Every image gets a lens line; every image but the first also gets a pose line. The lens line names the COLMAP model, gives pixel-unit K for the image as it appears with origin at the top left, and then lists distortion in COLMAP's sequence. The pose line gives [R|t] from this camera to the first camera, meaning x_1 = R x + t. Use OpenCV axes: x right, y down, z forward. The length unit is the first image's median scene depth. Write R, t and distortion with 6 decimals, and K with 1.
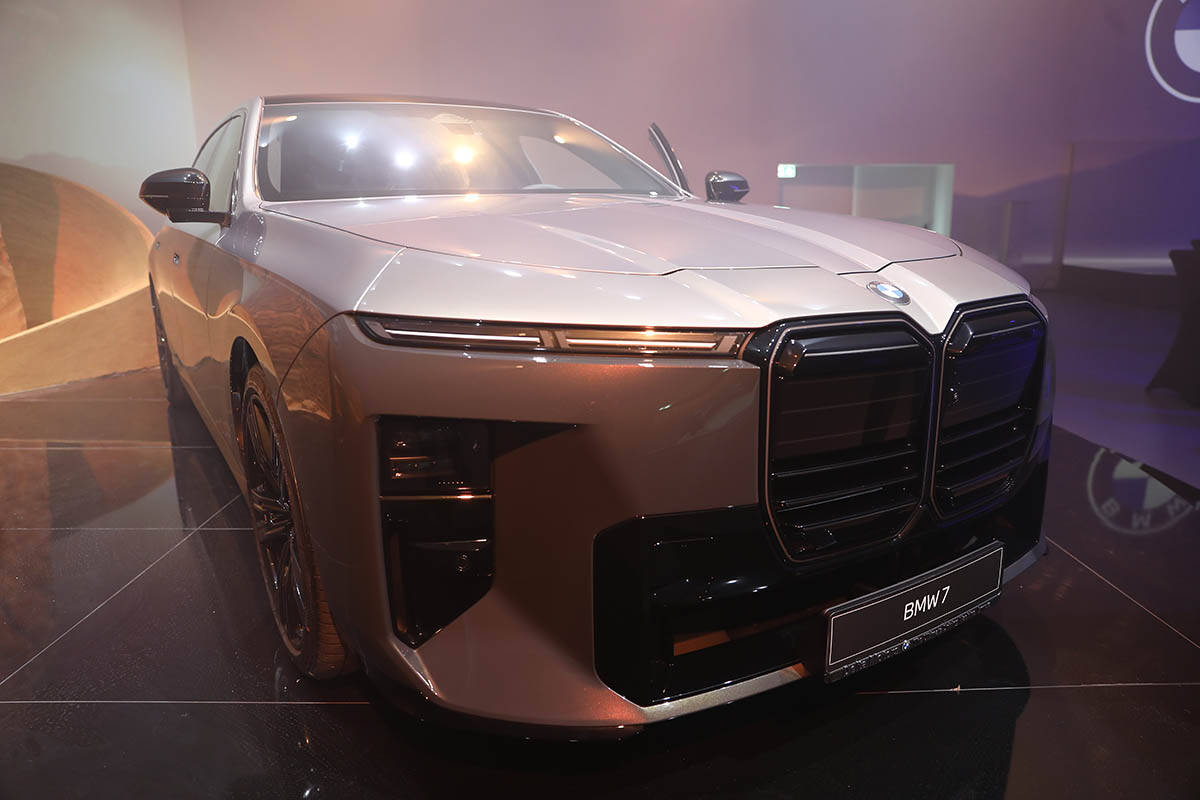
lens RADIAL K [[824.5, 0, 600.0], [0, 824.5, 400.0], [0, 0, 1]] dist [-0.090520, 0.032406]
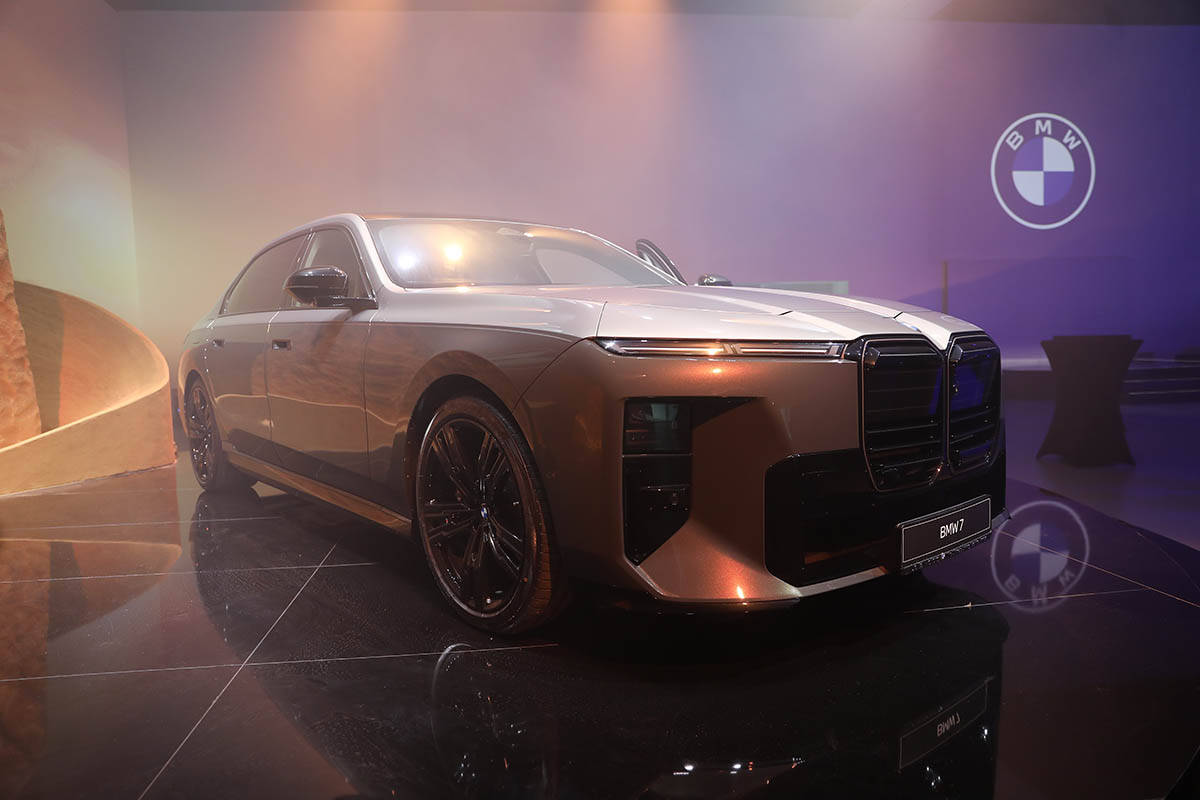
lens RADIAL K [[833.4, 0, 600.0], [0, 833.4, 400.0], [0, 0, 1]] dist [-0.004188, -0.178786]
pose [[0.990696, -0.028403, 0.133094, -0.444741], [0.048466, 0.987494, -0.150025, 0.214363], [-0.127168, 0.155079, 0.979683, -0.462766]]
